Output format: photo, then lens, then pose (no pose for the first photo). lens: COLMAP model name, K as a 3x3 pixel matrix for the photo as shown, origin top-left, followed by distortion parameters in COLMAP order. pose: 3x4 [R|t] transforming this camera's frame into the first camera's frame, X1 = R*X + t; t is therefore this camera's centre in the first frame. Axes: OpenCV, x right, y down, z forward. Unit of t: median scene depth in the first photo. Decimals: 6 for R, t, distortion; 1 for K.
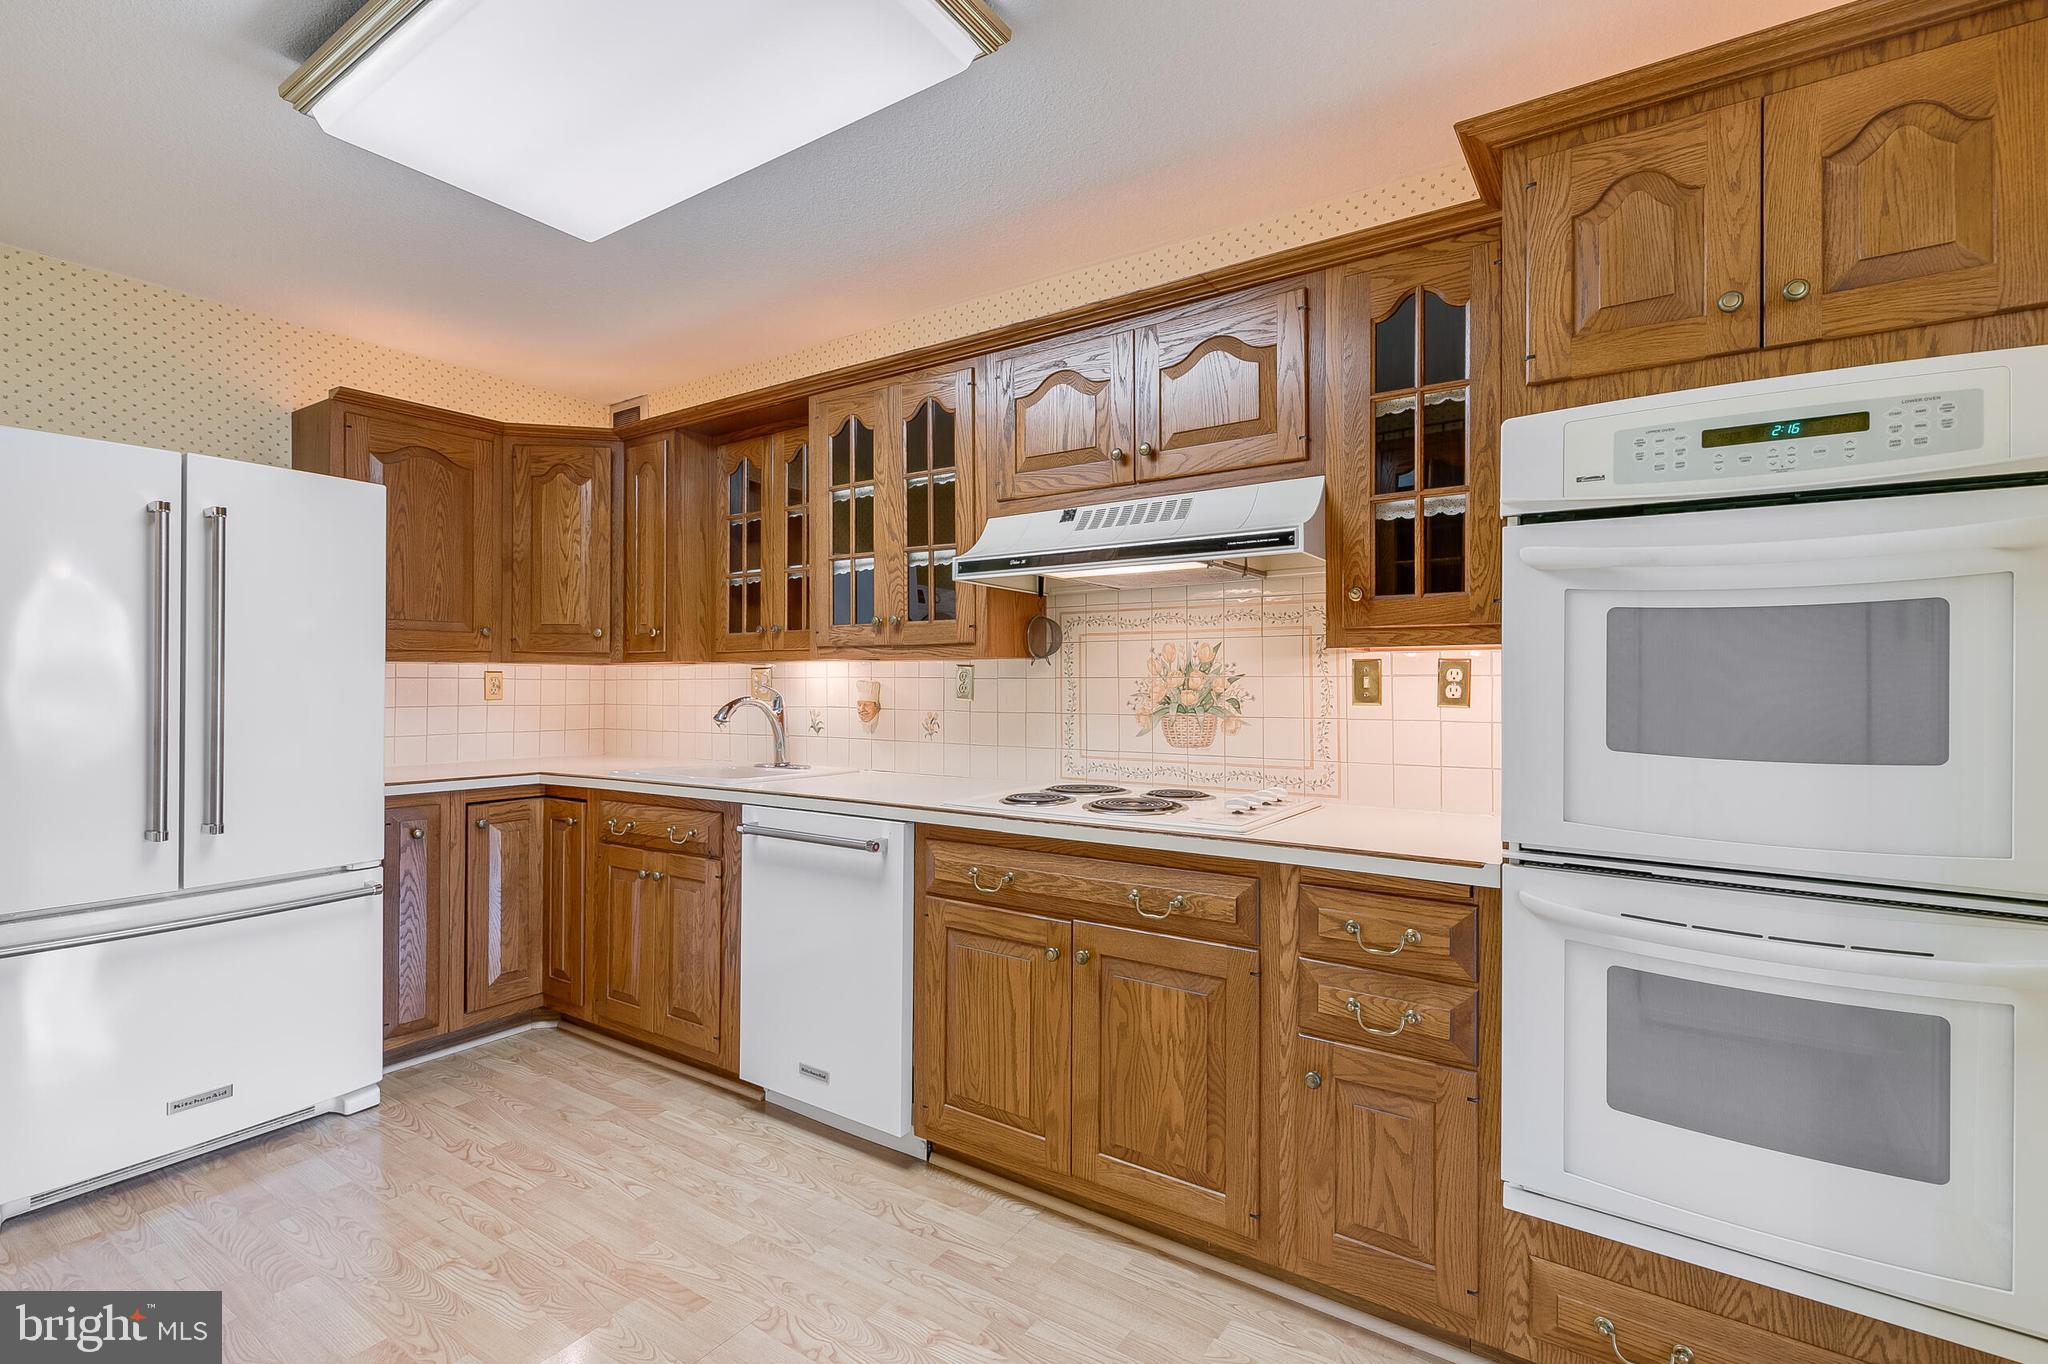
lens RADIAL K [[920.9, 0, 1024.0], [0, 920.9, 675.0], [0, 0, 1]] dist [0.005031, -0.000407]
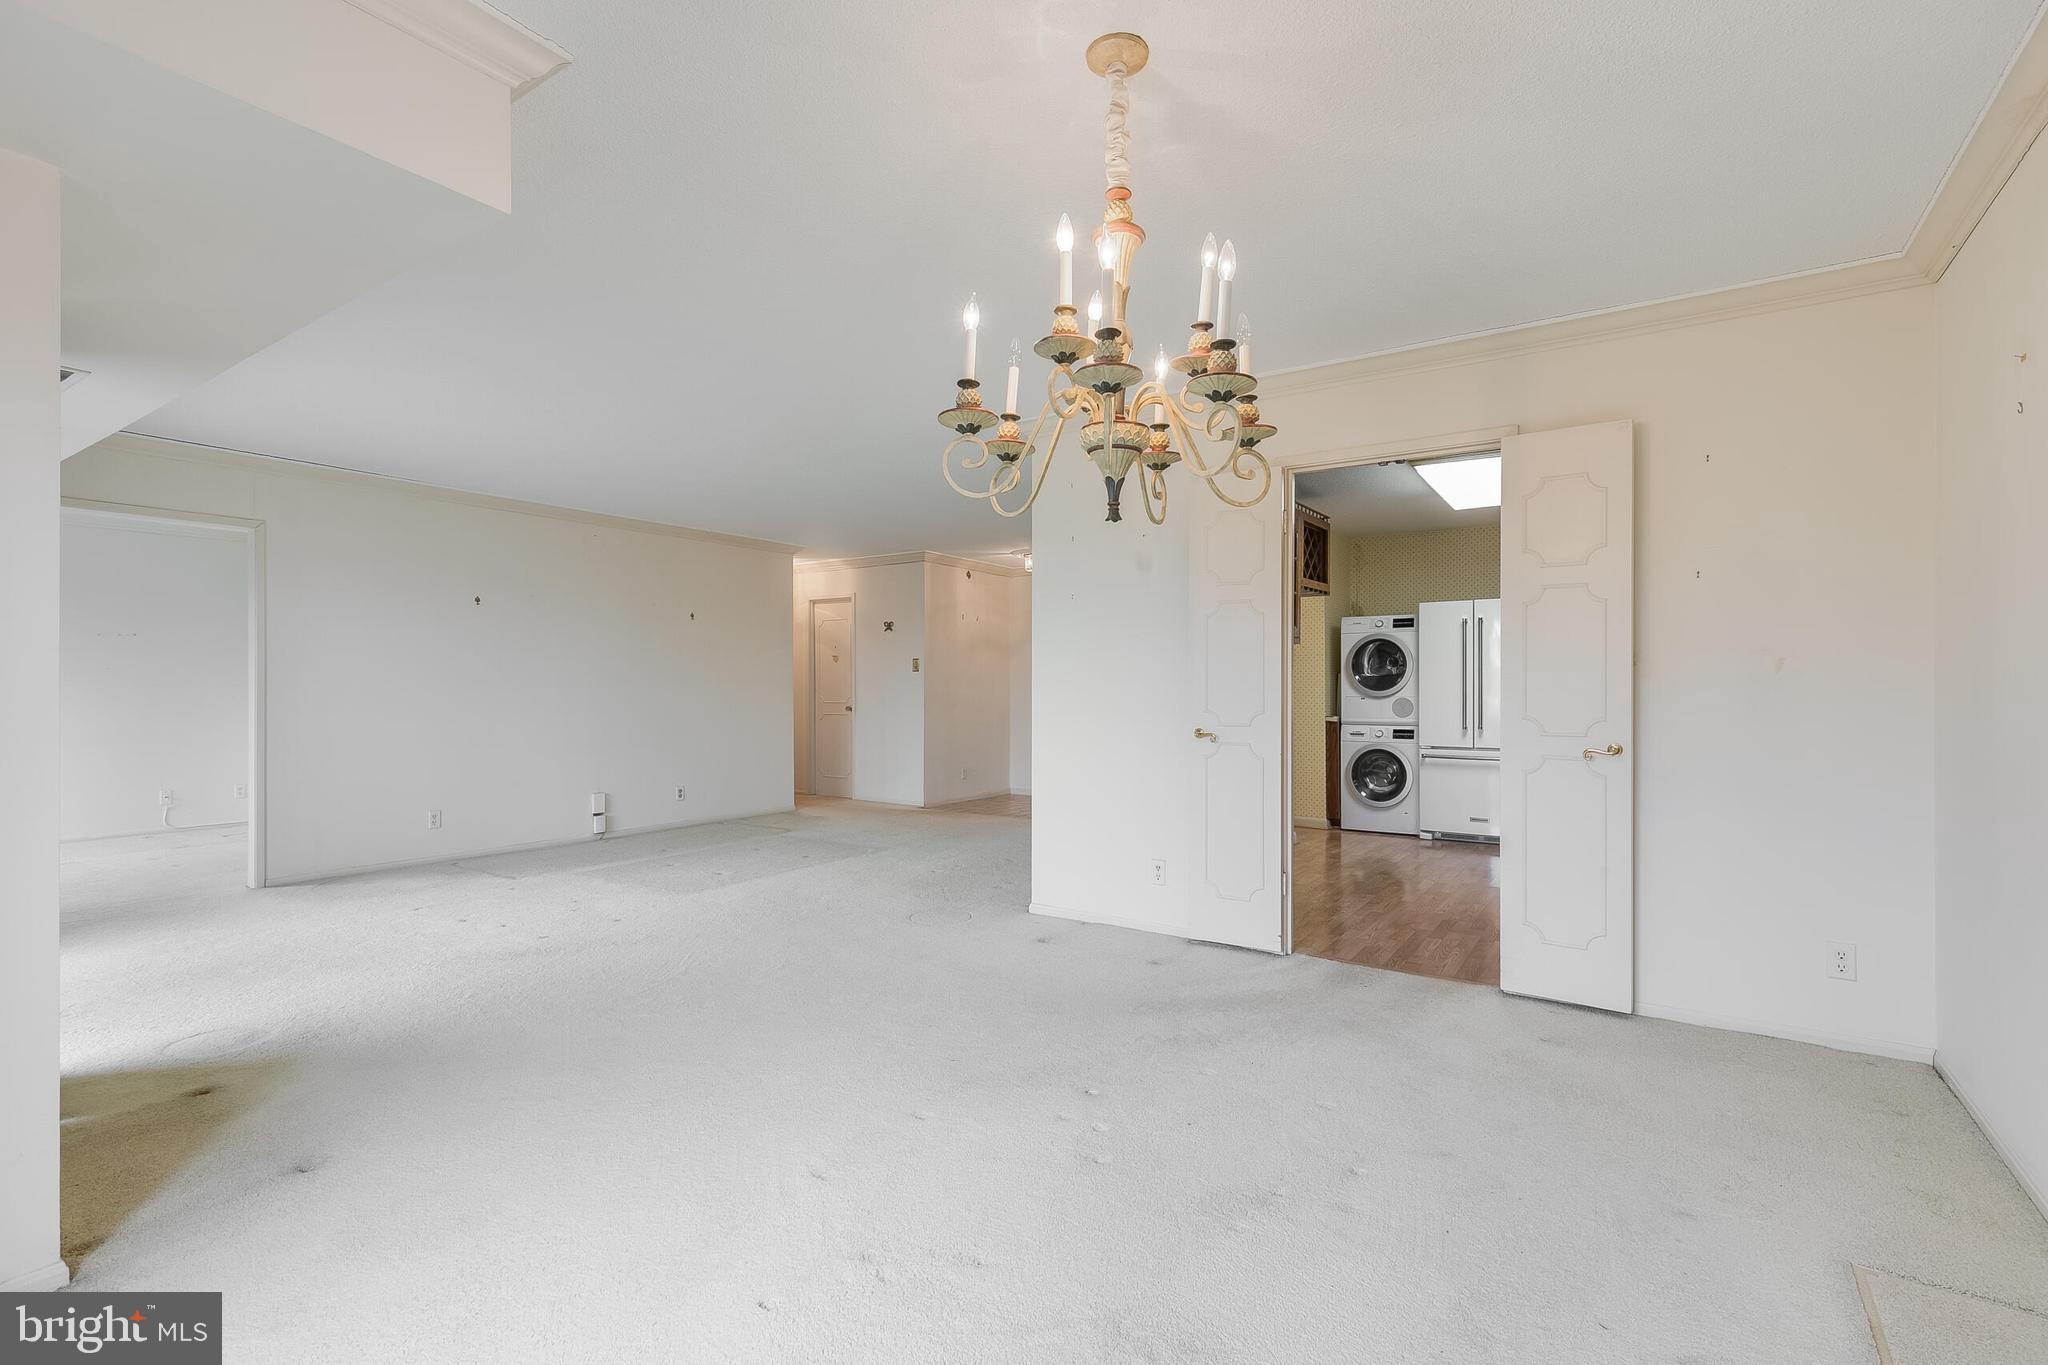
lens RADIAL K [[920.9, 0, 1022.4], [0, 920.9, 681.1], [0, 0, 1]] dist [0.005031, -0.000407]
pose [[-0.010093, -0.003759, -0.999942, 1.904904], [0.003198, 0.999988, -0.003792, 0.023230], [0.999944, -0.003236, -0.010080, -0.388970]]
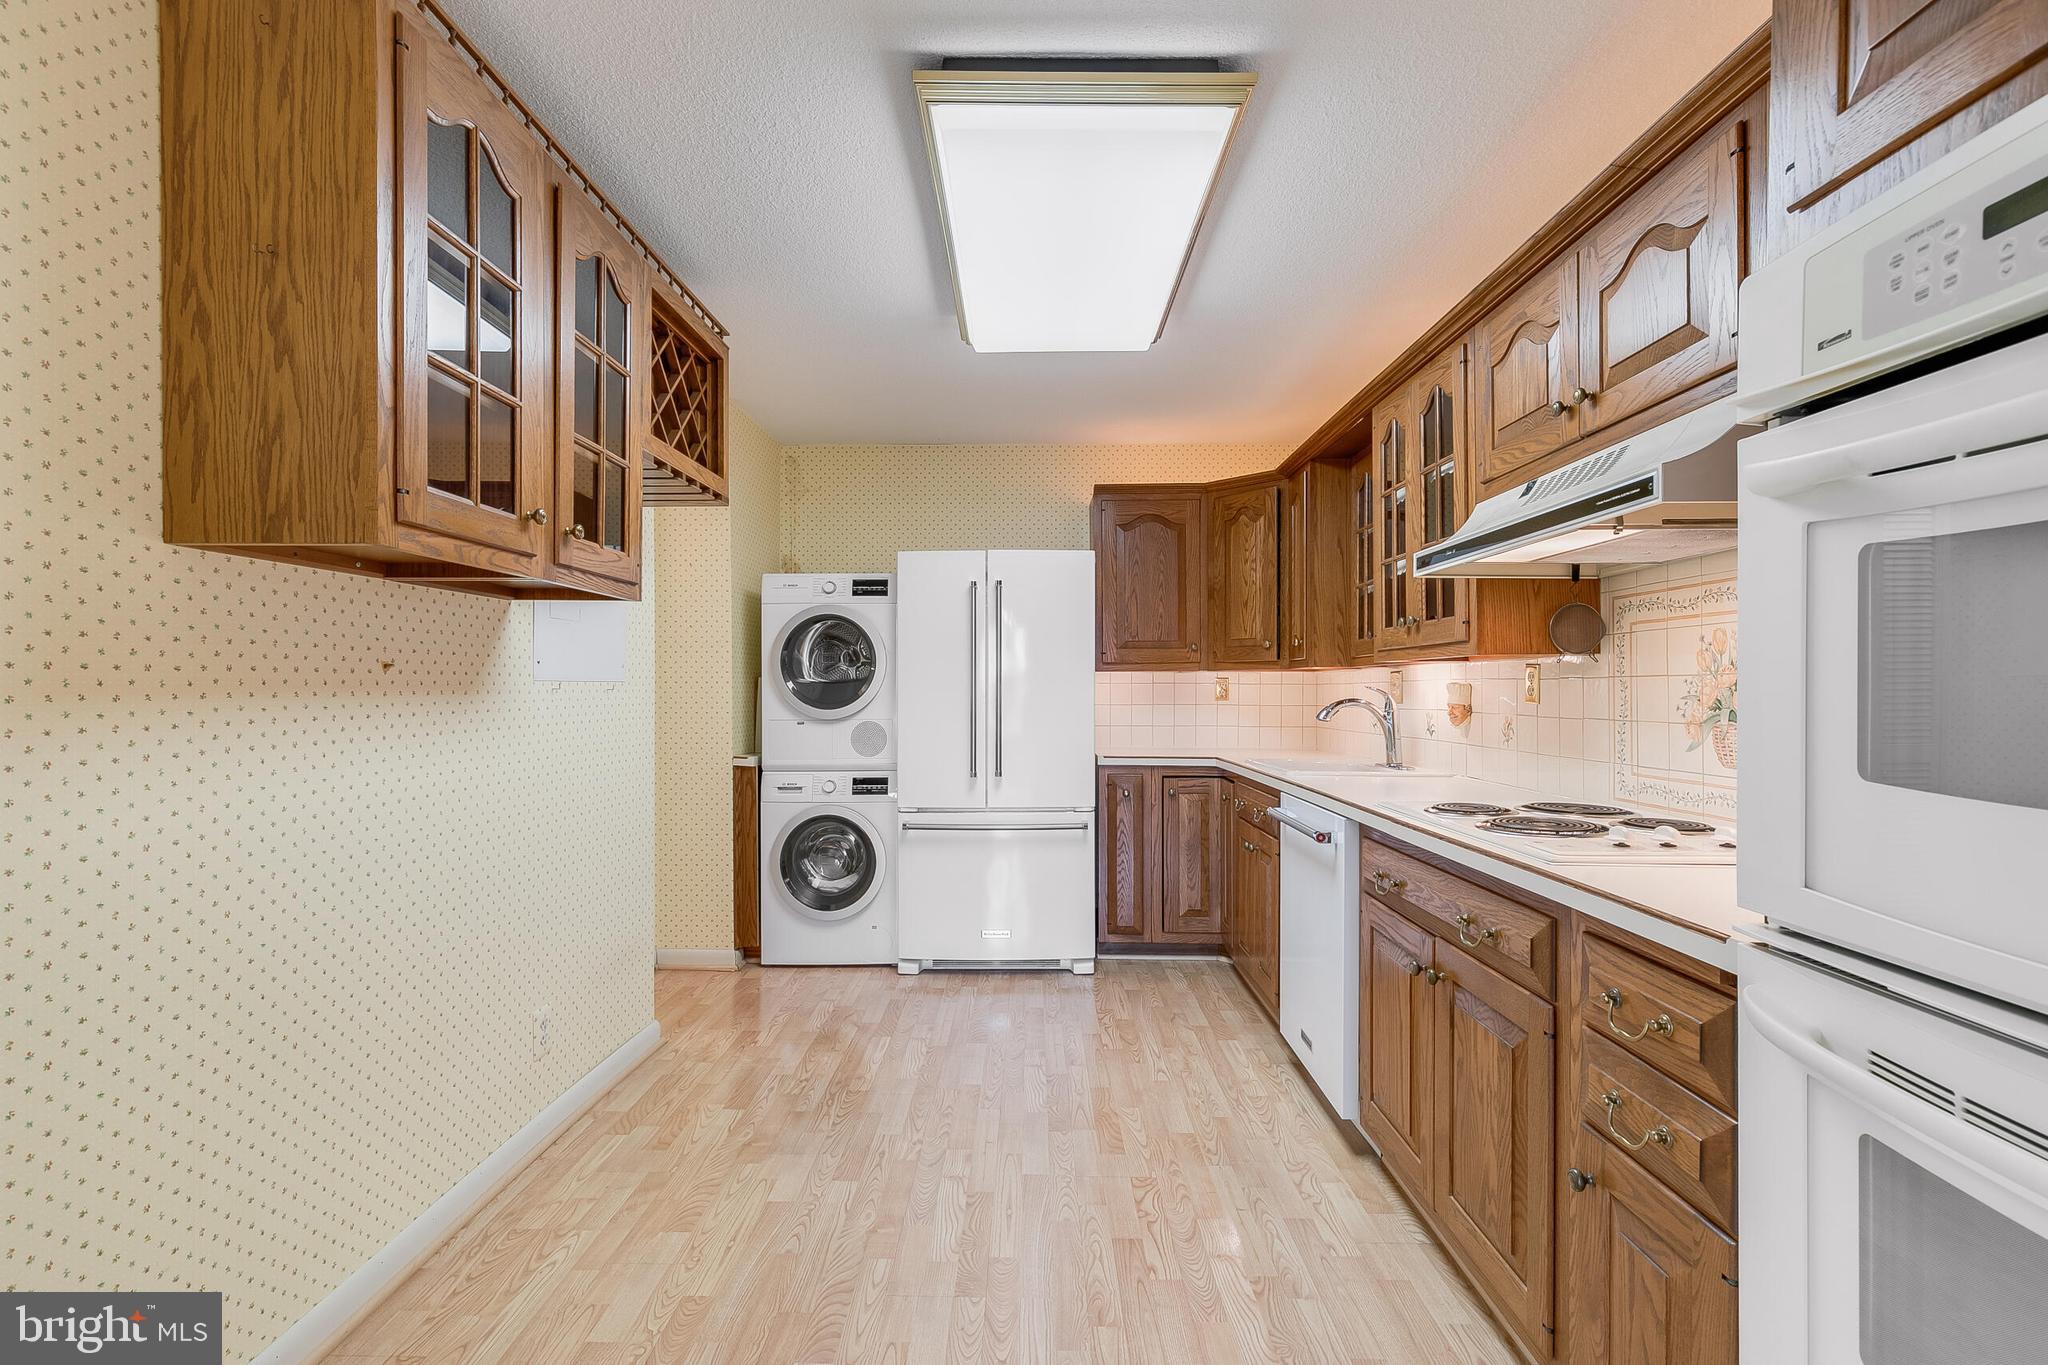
lens RADIAL K [[920.9, 0, 1022.4], [0, 920.9, 691.4], [0, 0, 1]] dist [0.005031, -0.000407]
pose [[0.546242, 0.000747, -0.837627, 0.496385], [0.006020, 0.999970, 0.004818, 0.009919], [0.837606, -0.007674, 0.546221, 0.120231]]
